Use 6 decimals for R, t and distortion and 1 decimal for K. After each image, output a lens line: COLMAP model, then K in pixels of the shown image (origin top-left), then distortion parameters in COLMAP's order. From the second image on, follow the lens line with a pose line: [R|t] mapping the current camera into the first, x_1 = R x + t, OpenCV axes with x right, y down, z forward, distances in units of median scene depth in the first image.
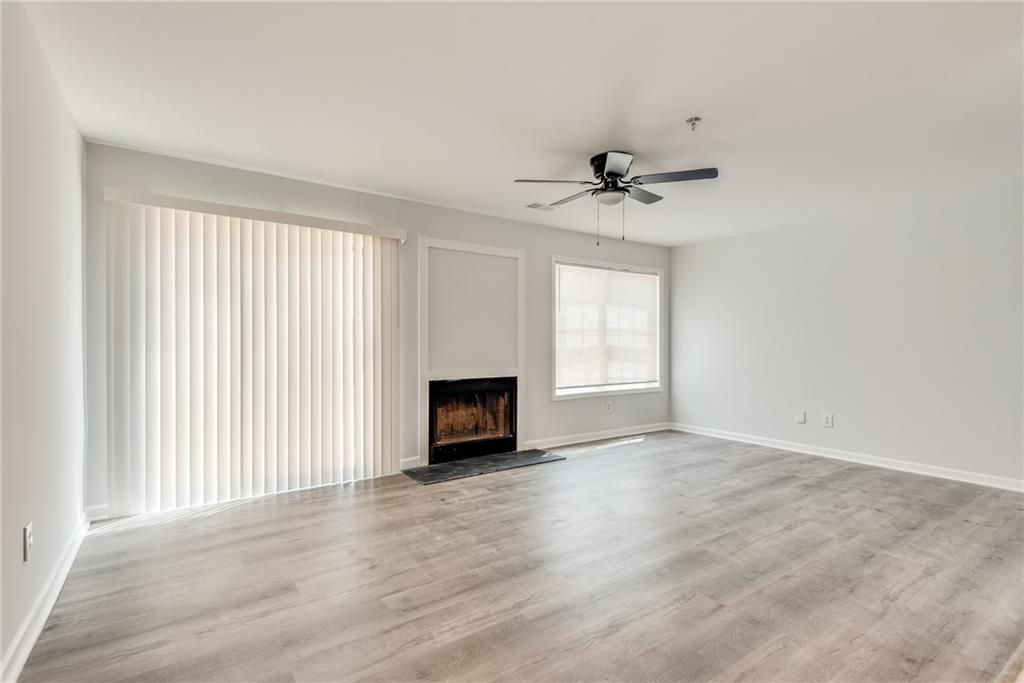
lens RADIAL K [[481.5, 0, 510.1], [0, 481.5, 340.0], [0, 0, 1]] dist [0.026214, -0.012173]
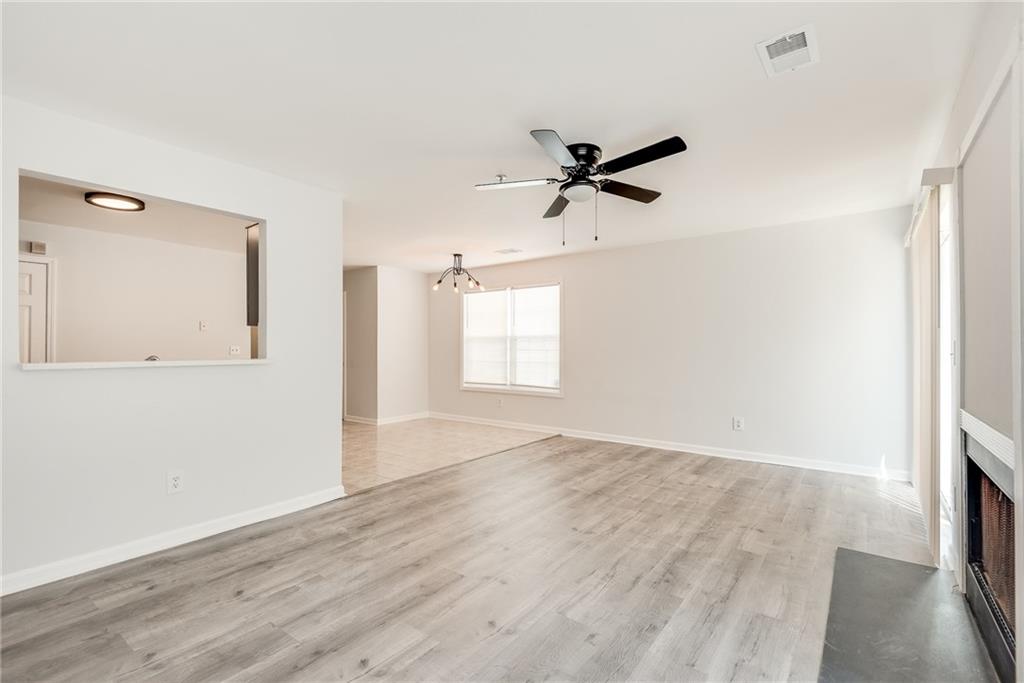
lens RADIAL K [[469.8, 0, 519.4], [0, 469.8, 346.3], [0, 0, 1]] dist [0.028877, -0.000381]
pose [[-0.945742, -0.004412, -0.324889, 0.468644], [-0.001068, 0.999945, -0.010472, 0.000550], [0.324917, -0.009557, -0.945694, 1.396182]]
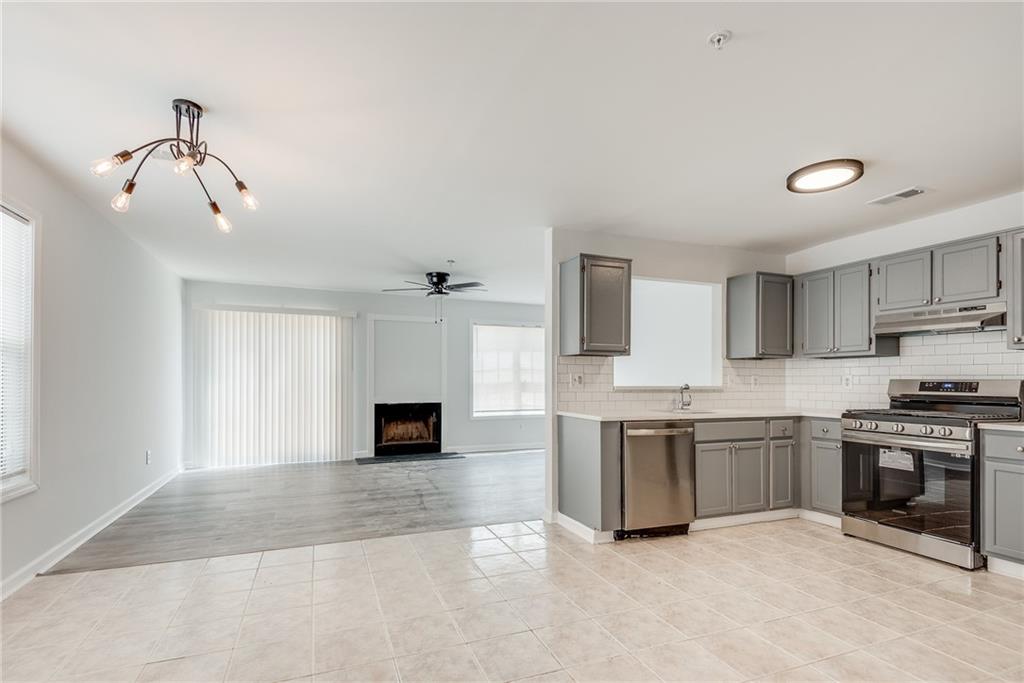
lens RADIAL K [[481.5, 0, 504.3], [0, 481.5, 376.6], [0, 0, 1]] dist [0.026214, -0.012173]
pose [[0.975708, -0.001852, -0.219066, 0.627599], [0.001729, 0.999998, -0.000753, -0.004524], [0.219067, 0.000356, 0.975710, -0.486802]]
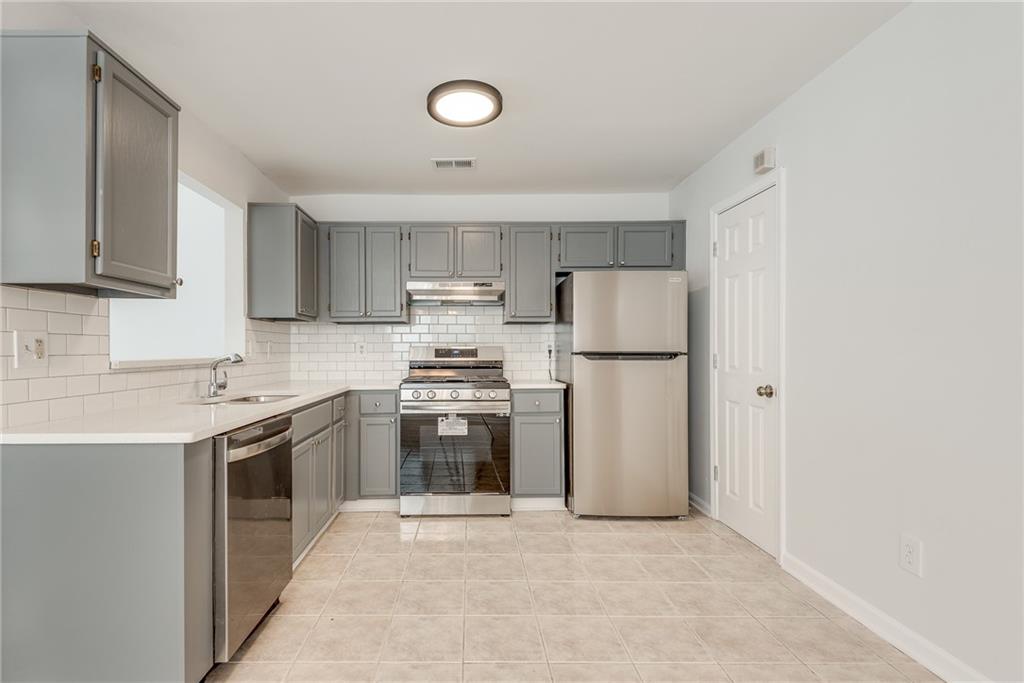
lens RADIAL K [[481.5, 0, 466.3], [0, 481.5, 346.4], [0, 0, 1]] dist [0.026214, -0.012173]
pose [[0.557293, -0.001019, 0.830315, 0.436142], [-0.001943, 0.999995, 0.002531, -0.001789], [-0.830314, -0.003024, 0.557288, -0.037076]]
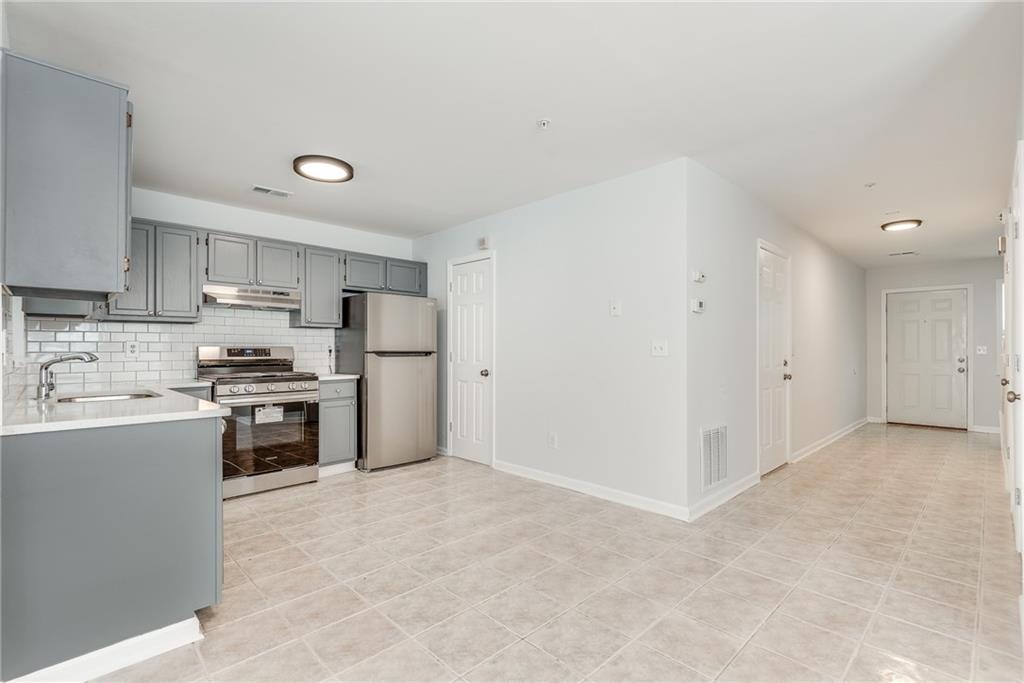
lens RADIAL K [[469.8, 0, 506.4], [0, 469.8, 348.3], [0, 0, 1]] dist [0.028877, -0.000381]
pose [[-0.178540, 0.000035, 0.983933, 0.109266], [-0.007632, 0.999970, -0.001420, 0.001699], [-0.983903, -0.007763, -0.178535, 0.132831]]
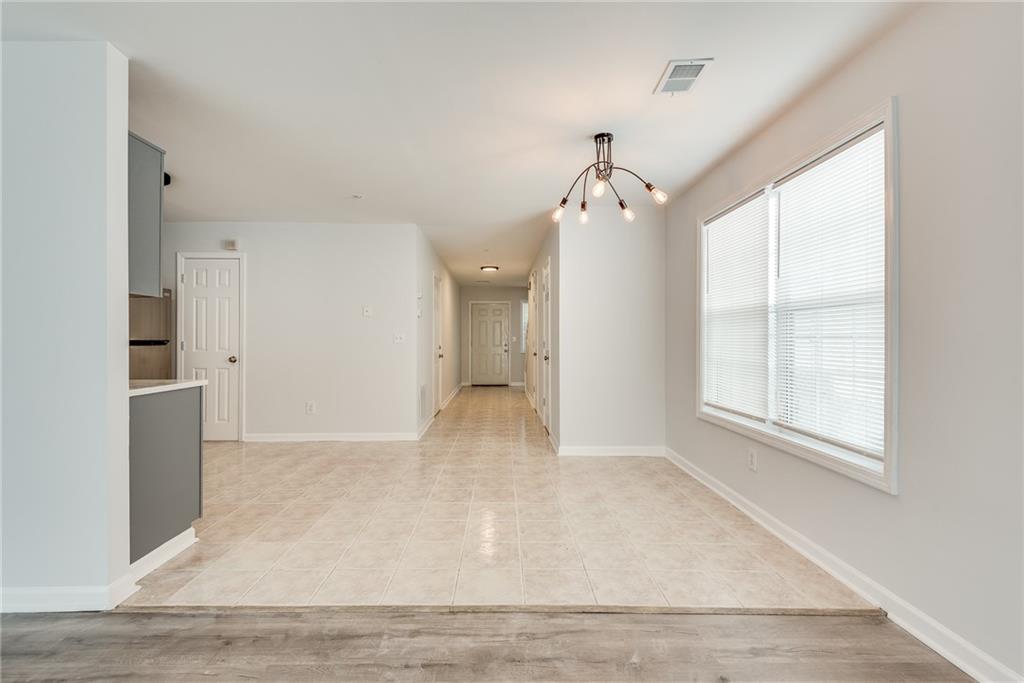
lens RADIAL K [[481.5, 0, 497.6], [0, 481.5, 339.5], [0, 0, 1]] dist [0.026214, -0.012173]
pose [[-0.824692, -0.004206, 0.565566, -0.097925], [-0.007084, 0.999971, -0.002892, 0.003565], [-0.565537, -0.006392, -0.824698, 0.632210]]
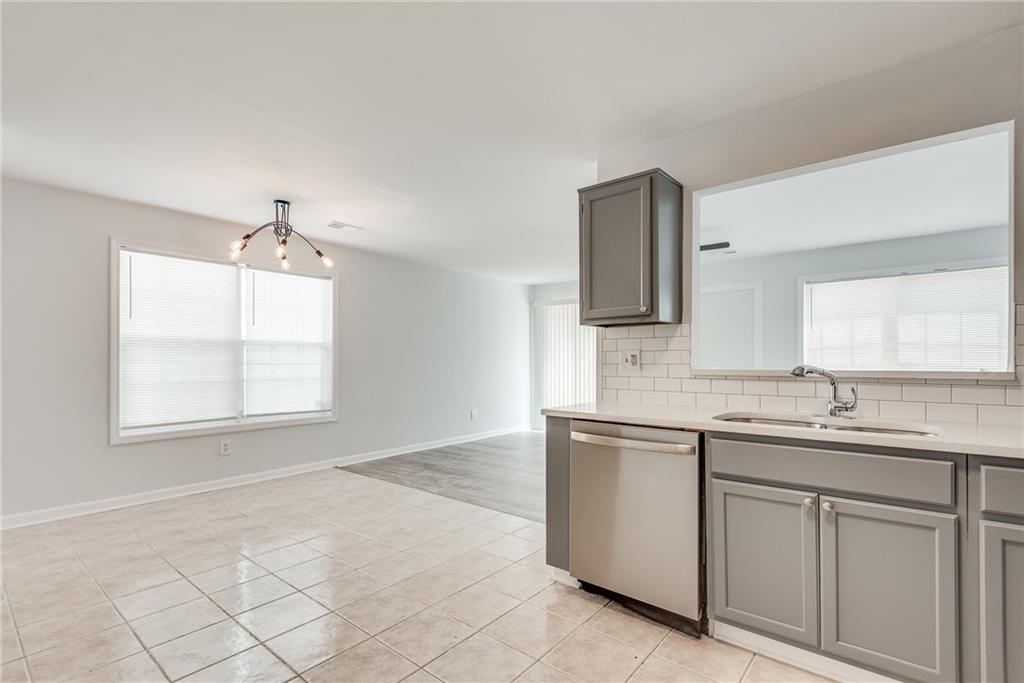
lens RADIAL K [[481.5, 0, 508.6], [0, 481.5, 360.0], [0, 0, 1]] dist [0.026214, -0.012173]
pose [[0.282248, -0.006193, -0.959321, 1.156896], [0.011356, 0.999931, -0.003114, 0.001789], [0.959274, -0.010015, 0.282299, 0.105886]]
